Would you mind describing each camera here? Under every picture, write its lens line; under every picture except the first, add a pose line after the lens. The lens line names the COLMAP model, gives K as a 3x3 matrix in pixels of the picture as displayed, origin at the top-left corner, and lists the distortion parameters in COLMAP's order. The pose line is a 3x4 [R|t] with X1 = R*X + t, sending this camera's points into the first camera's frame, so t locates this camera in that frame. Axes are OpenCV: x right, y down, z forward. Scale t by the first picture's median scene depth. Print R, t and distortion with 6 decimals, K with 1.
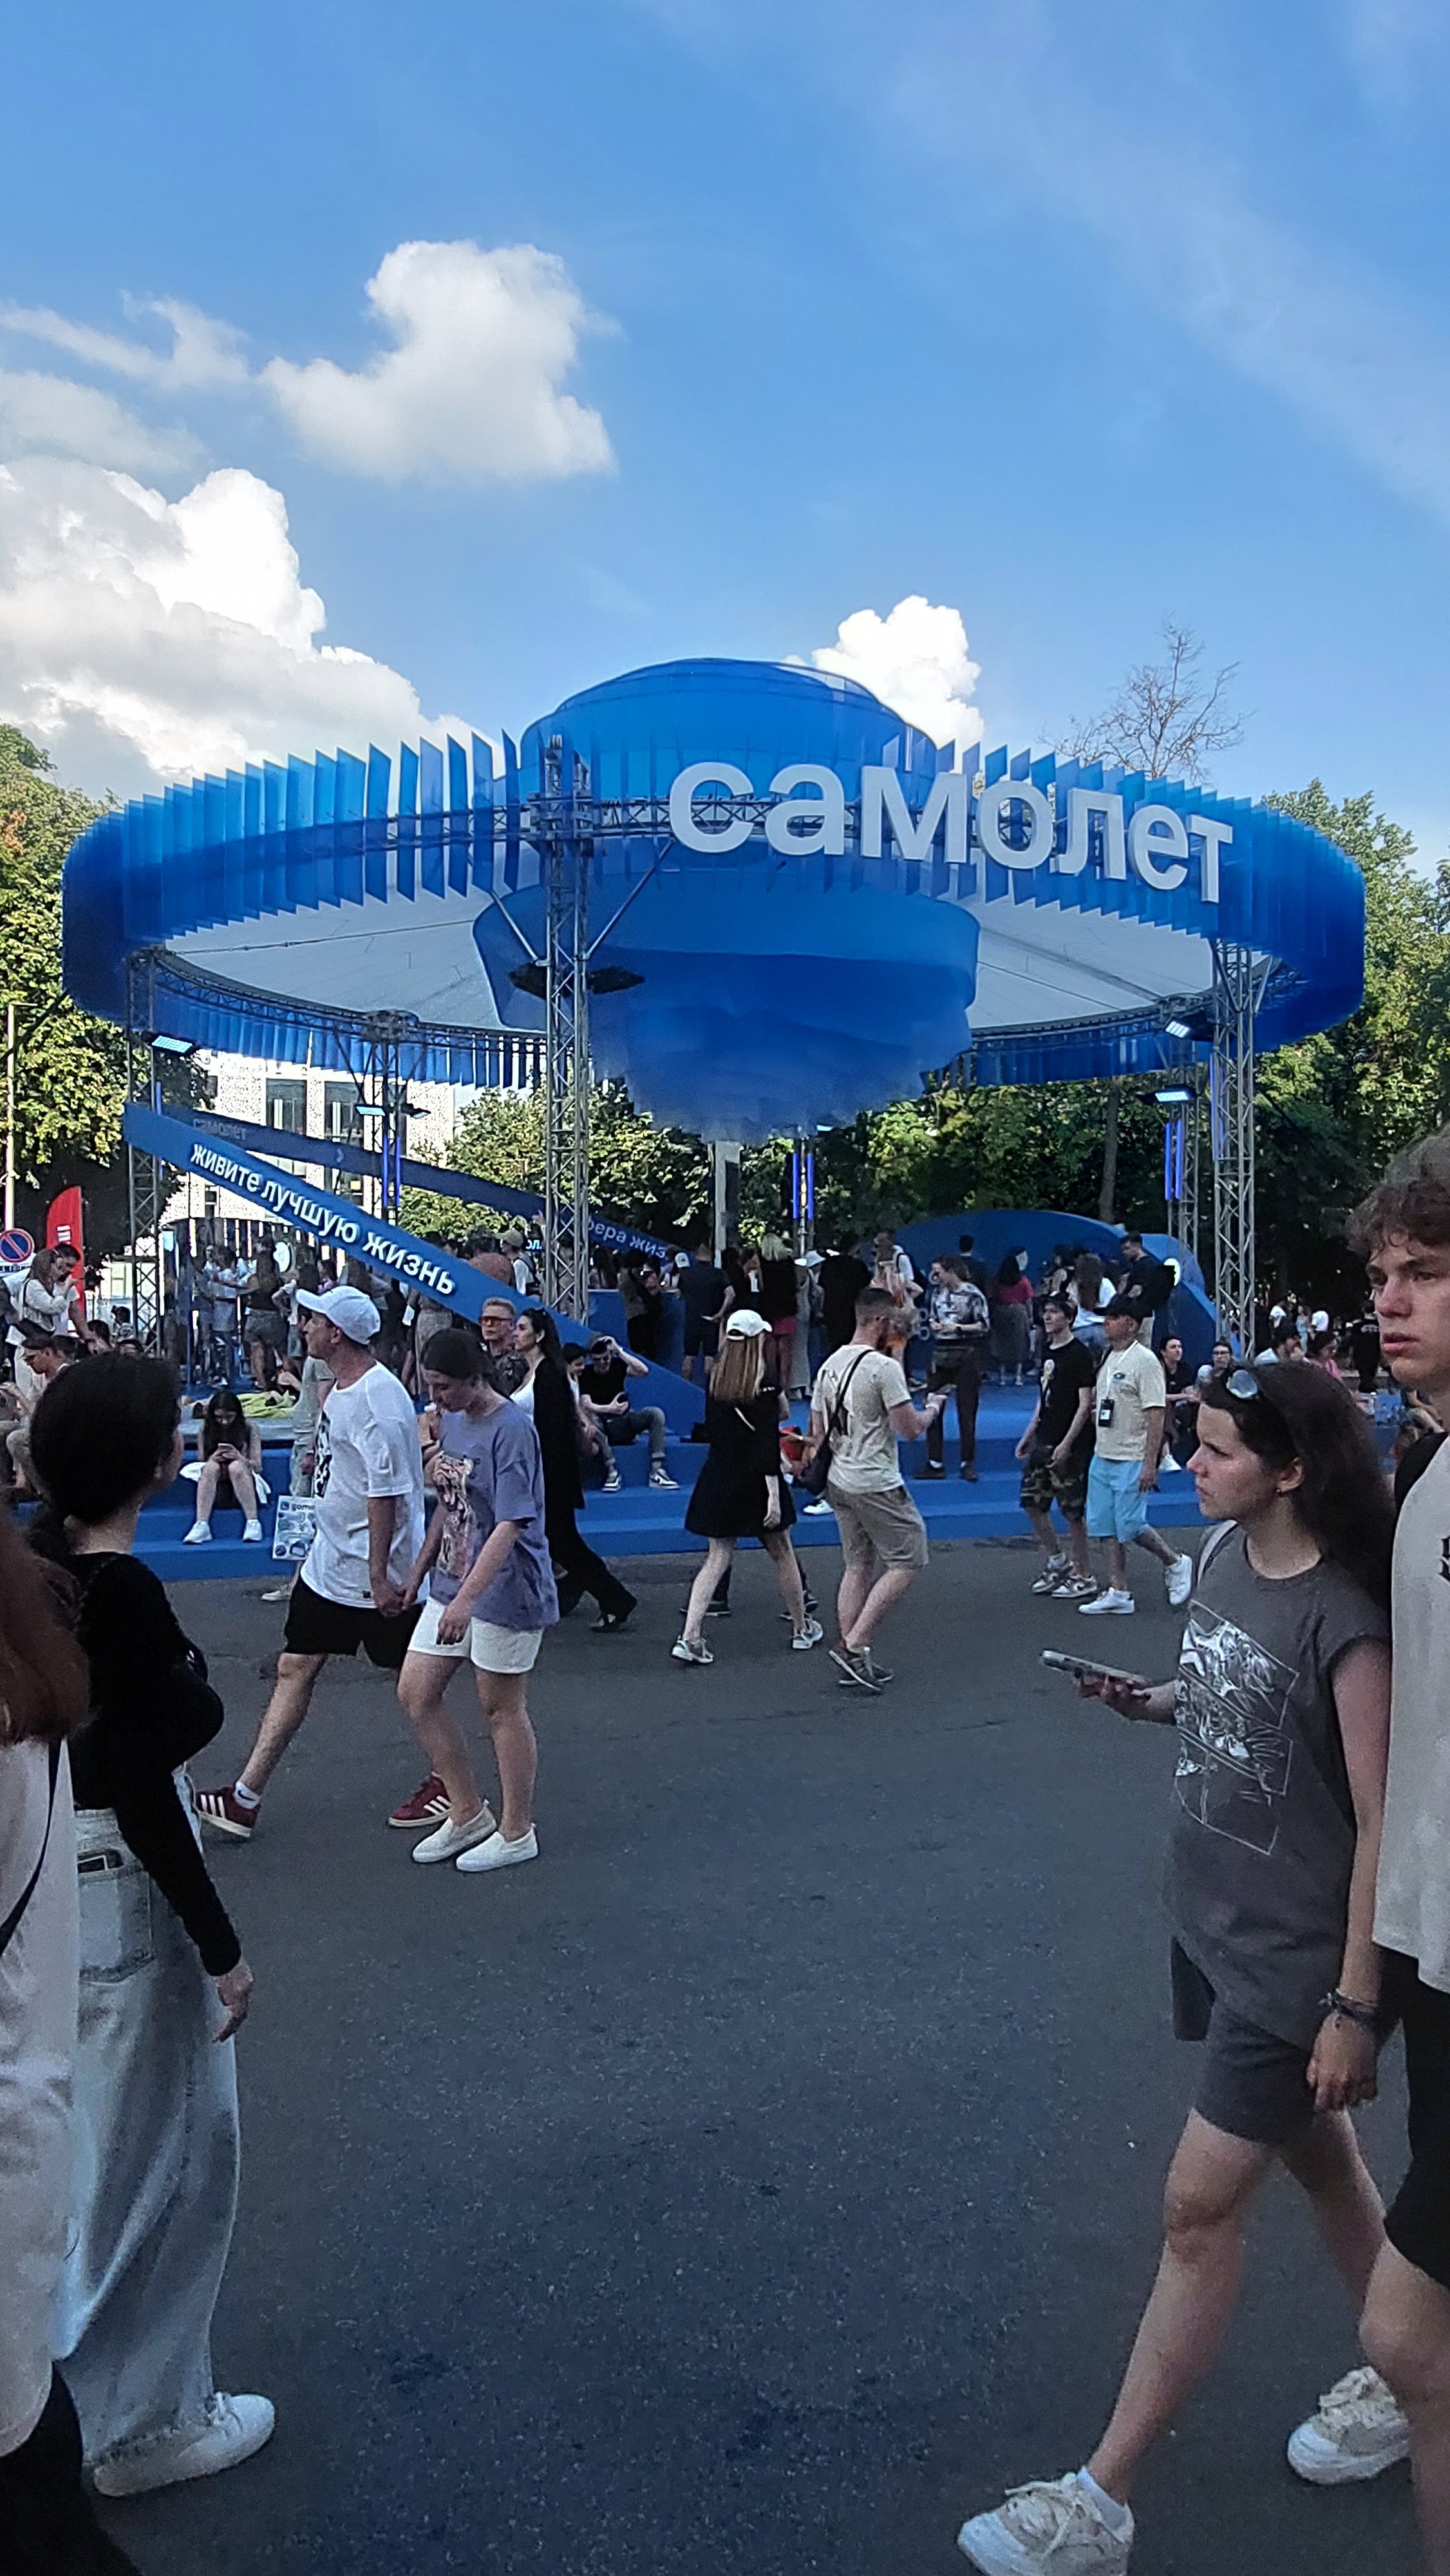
lens RADIAL K [[1670.0, 0, 741.3], [0, 1670.0, 1273.2], [0, 0, 1]] dist [-0.032913, -0.002458]
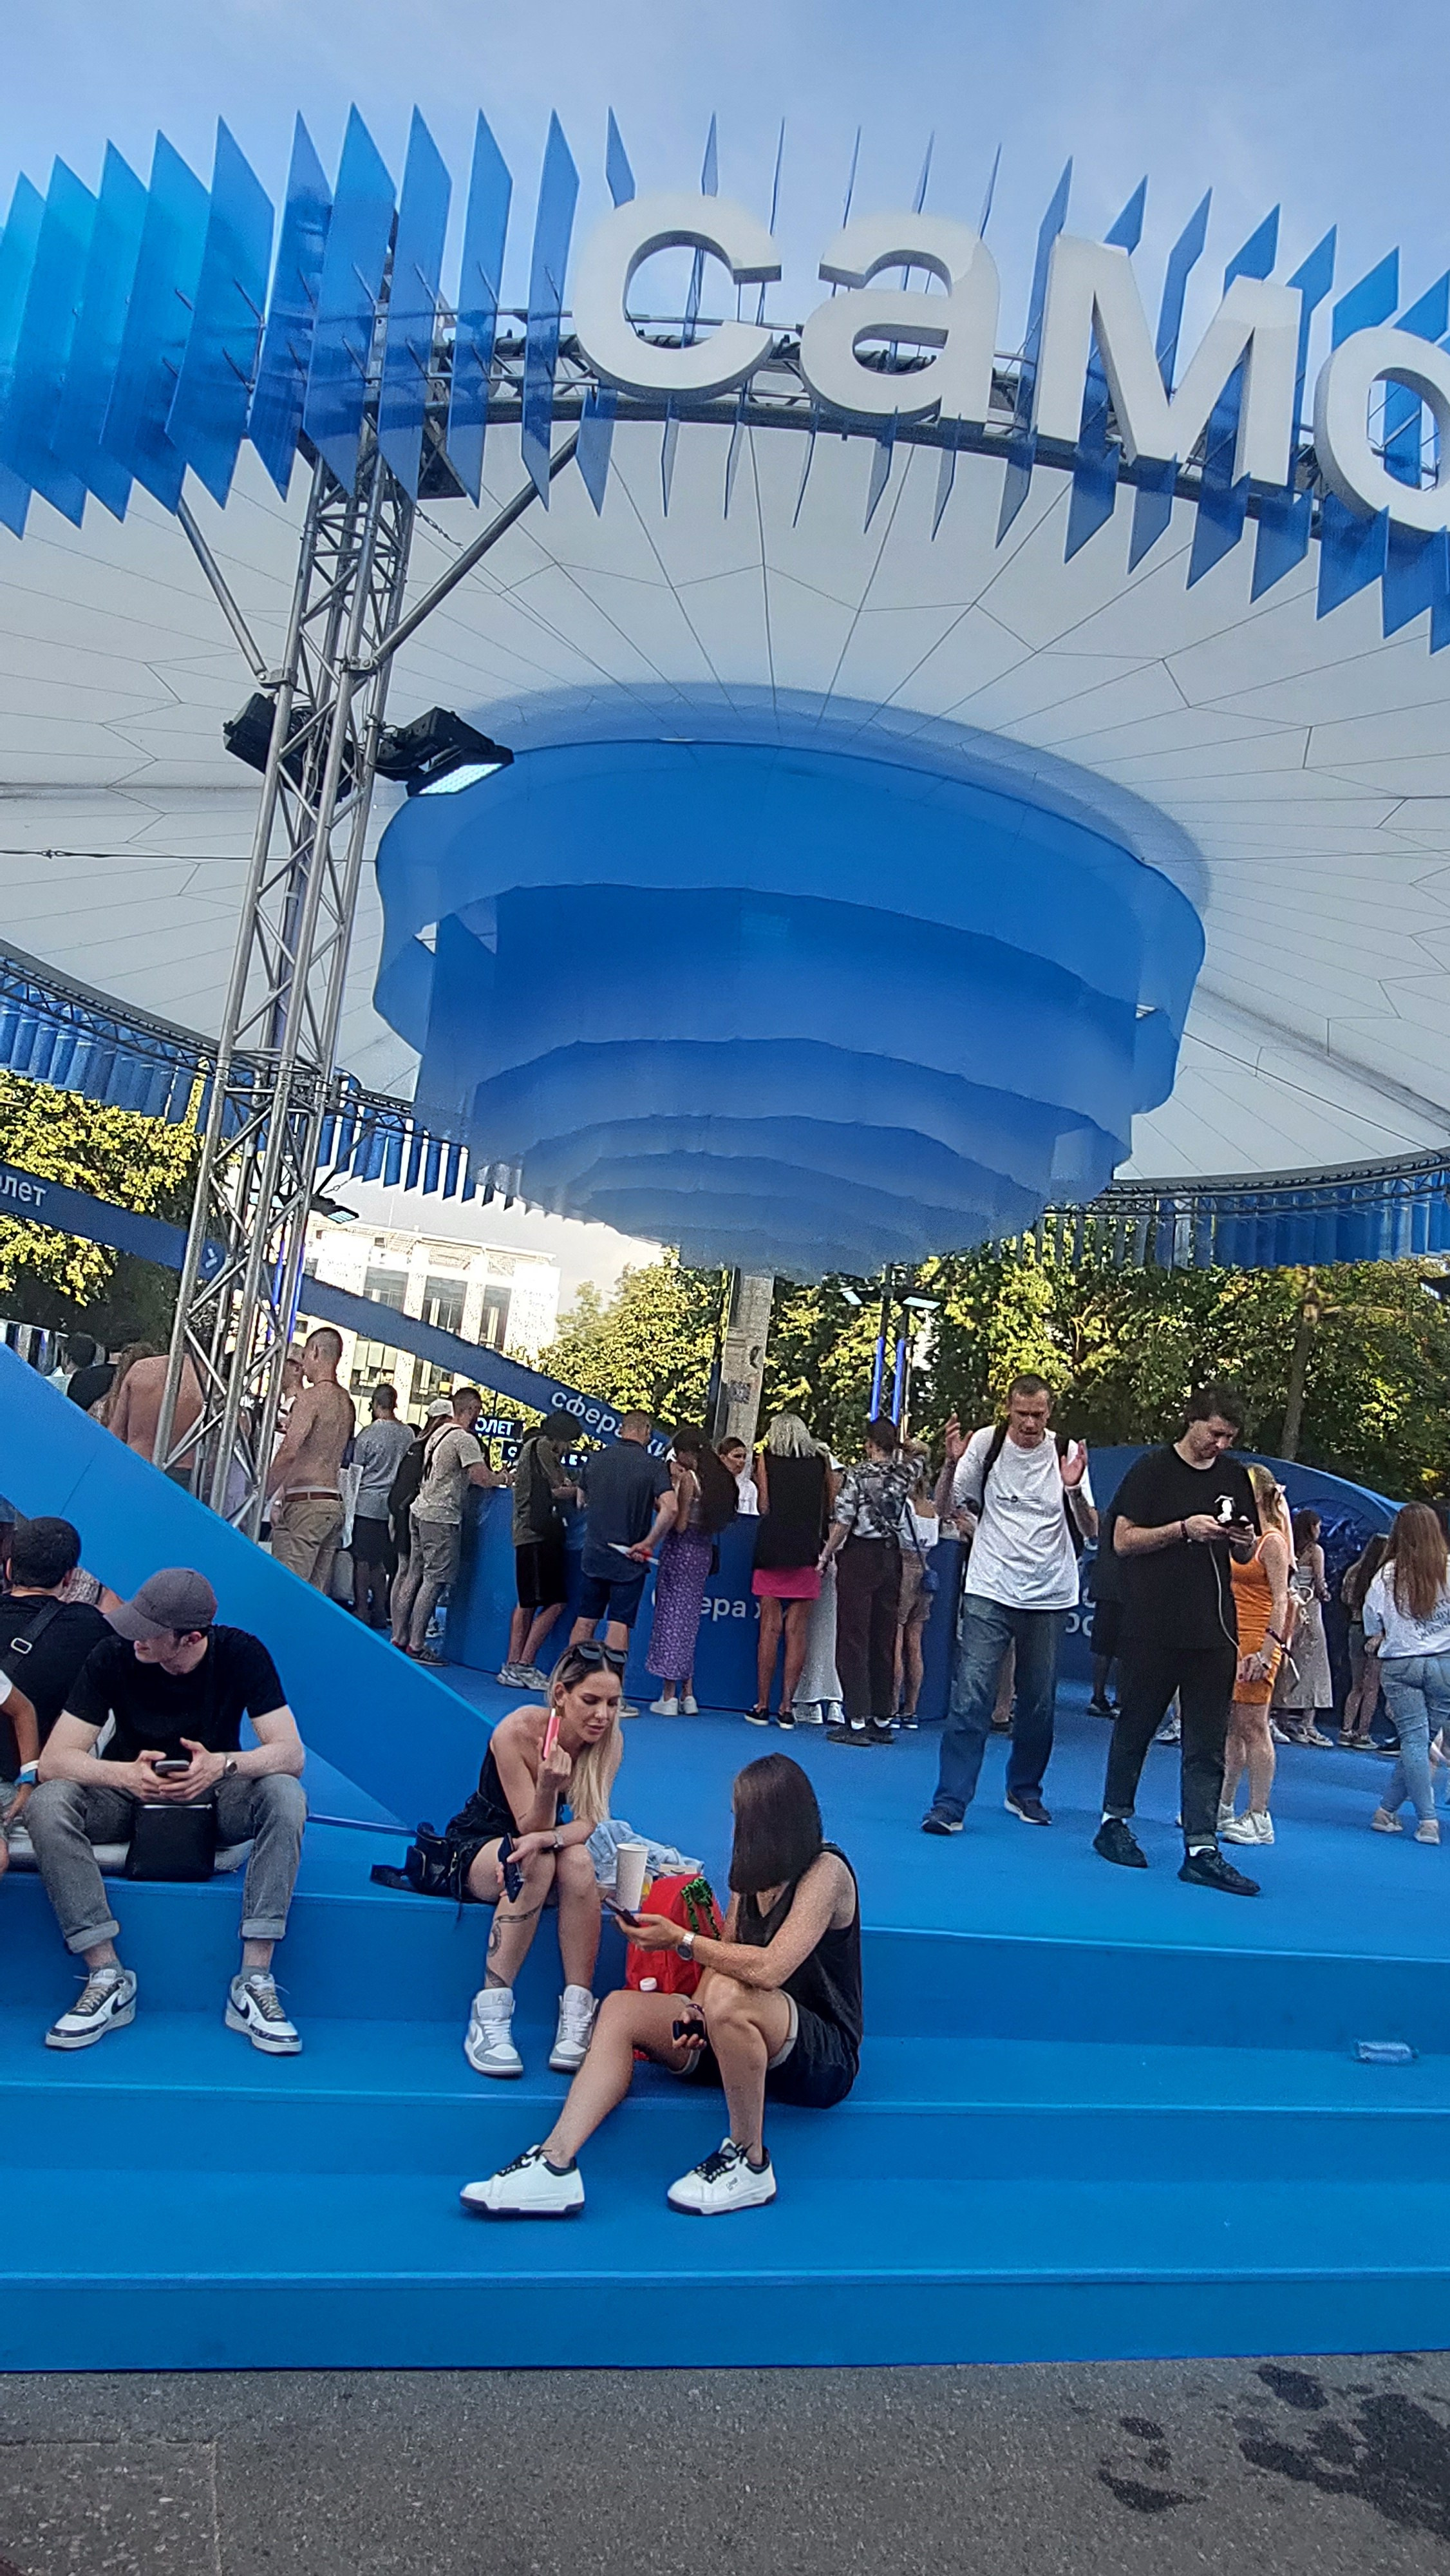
lens RADIAL K [[1670.0, 0, 741.3], [0, 1670.0, 1273.2], [0, 0, 1]] dist [-0.032913, -0.002458]
pose [[0.992010, 0.098782, -0.078476, 0.015548], [-0.109317, 0.983546, -0.143832, 0.005106], [0.062977, 0.151262, 0.986486, 0.182939]]
